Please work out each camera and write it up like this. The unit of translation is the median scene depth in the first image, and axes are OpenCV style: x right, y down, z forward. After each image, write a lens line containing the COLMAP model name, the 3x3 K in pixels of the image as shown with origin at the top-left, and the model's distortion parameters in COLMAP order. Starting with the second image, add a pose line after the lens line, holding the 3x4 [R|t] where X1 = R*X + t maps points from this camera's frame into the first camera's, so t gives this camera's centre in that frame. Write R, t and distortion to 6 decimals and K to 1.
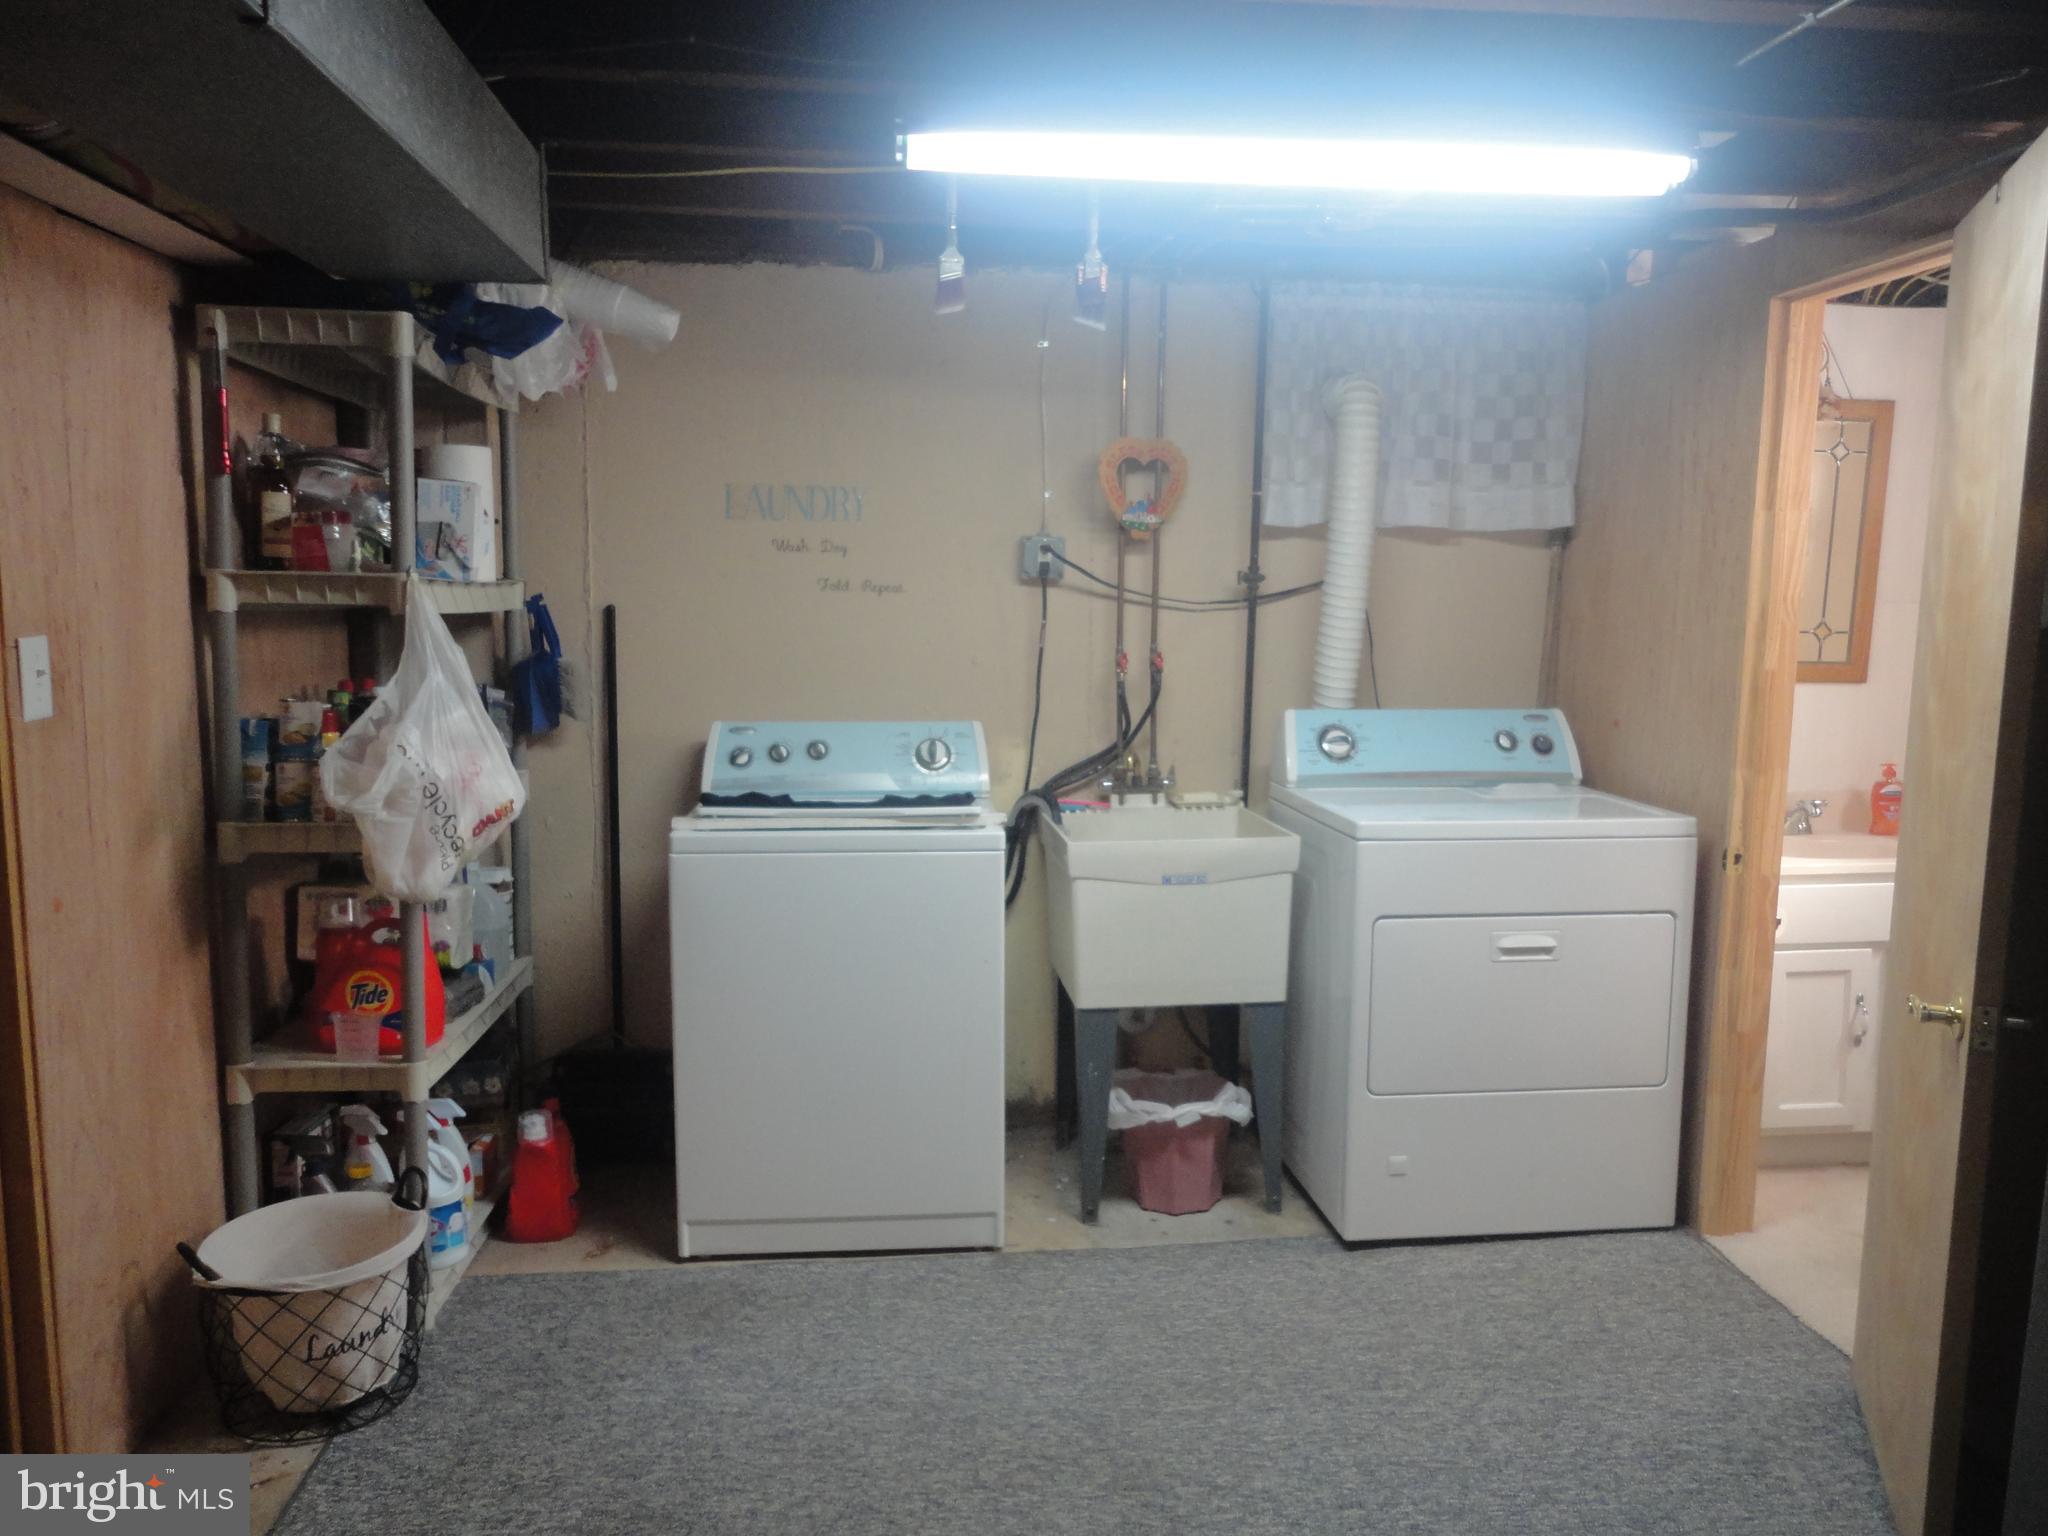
lens RADIAL K [[1481.9, 0, 1023.0], [0, 1481.9, 775.5], [0, 0, 1]] dist [-0.006542, 0.005960]
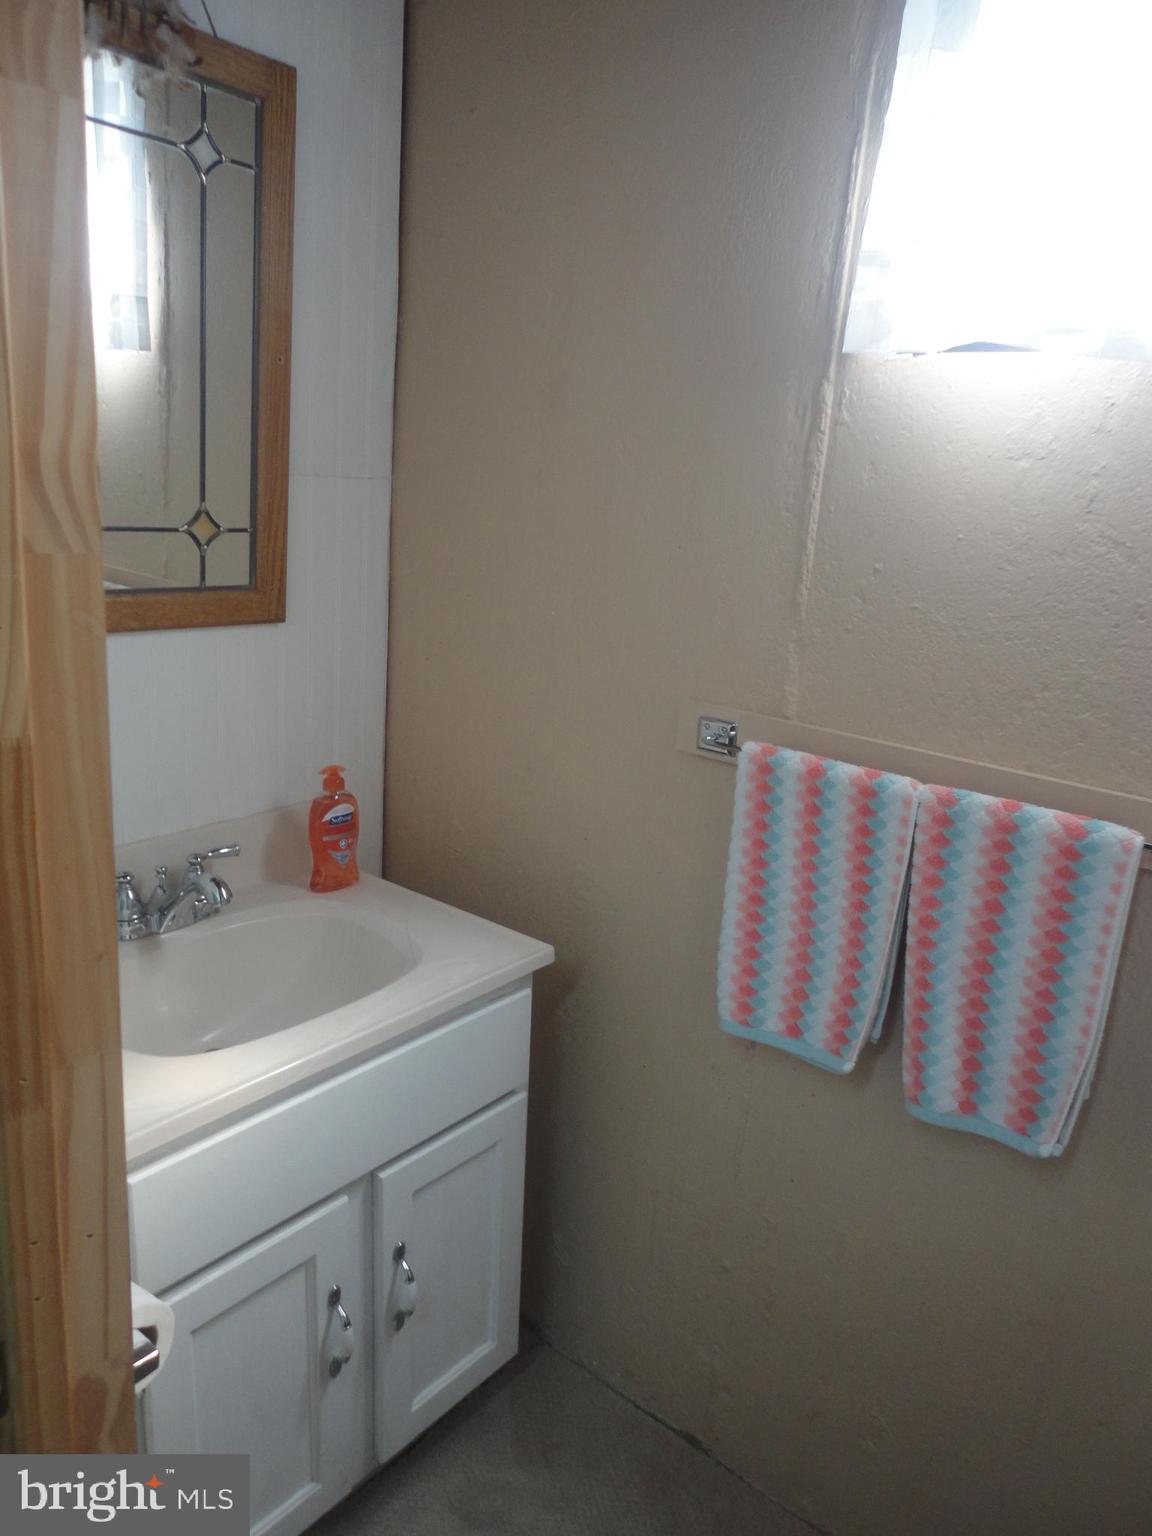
lens RADIAL K [[1111.4, 0, 578.1], [0, 1111.4, 770.3], [0, 0, 1]] dist [-0.006542, 0.005960]
pose [[0.697422, -0.145287, 0.701779, 0.349465], [0.030748, 0.984400, 0.173239, -0.078018], [-0.716001, -0.099242, 0.691009, 0.634070]]
